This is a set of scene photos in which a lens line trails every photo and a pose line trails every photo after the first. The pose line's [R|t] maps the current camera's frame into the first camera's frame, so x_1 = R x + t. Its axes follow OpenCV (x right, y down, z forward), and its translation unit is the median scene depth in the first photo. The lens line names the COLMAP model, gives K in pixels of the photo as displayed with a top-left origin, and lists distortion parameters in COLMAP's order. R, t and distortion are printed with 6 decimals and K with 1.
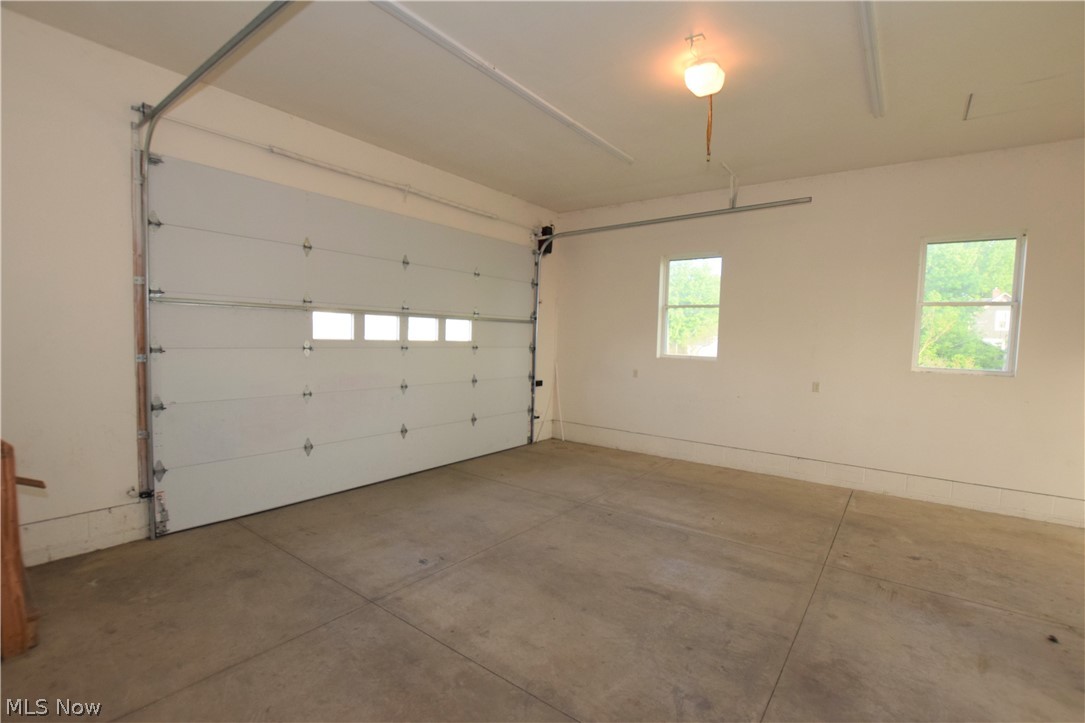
lens RADIAL K [[484.3, 0, 546.5], [0, 484.3, 364.1], [0, 0, 1]] dist [-0.027150, 0.000690]
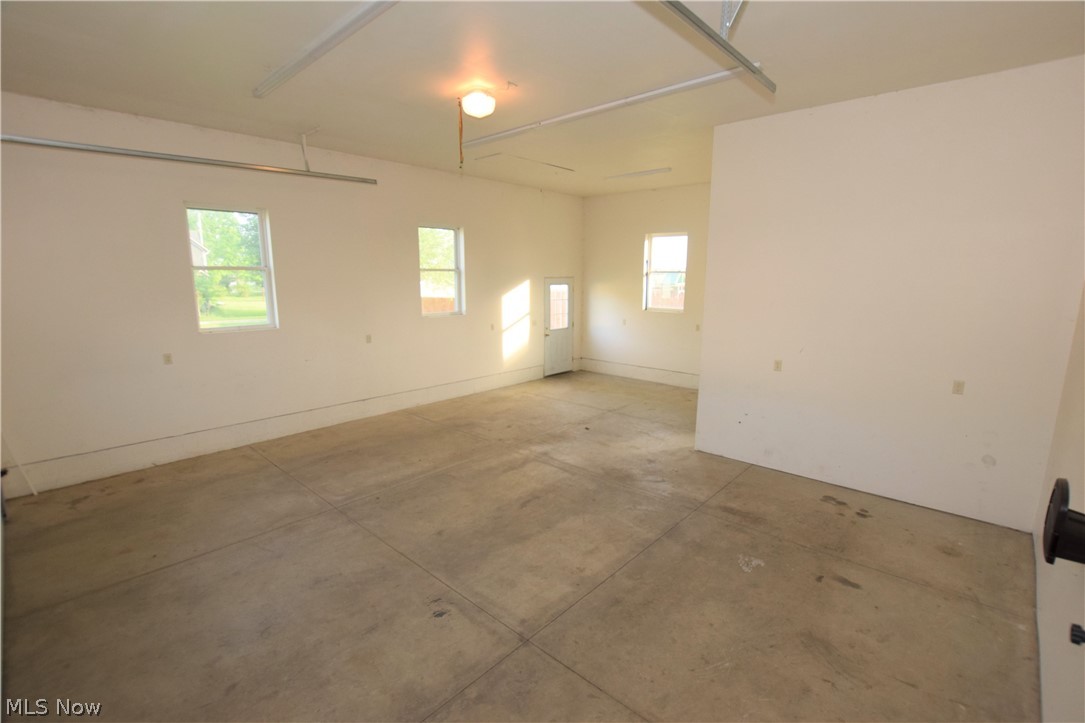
lens RADIAL K [[484.3, 0, 545.7], [0, 484.3, 363.5], [0, 0, 1]] dist [-0.027150, 0.000690]
pose [[0.107126, -0.204059, 0.973080, -0.819054], [0.055791, 0.978403, 0.199034, -0.152007], [-0.992679, 0.032967, 0.116197, 0.591608]]
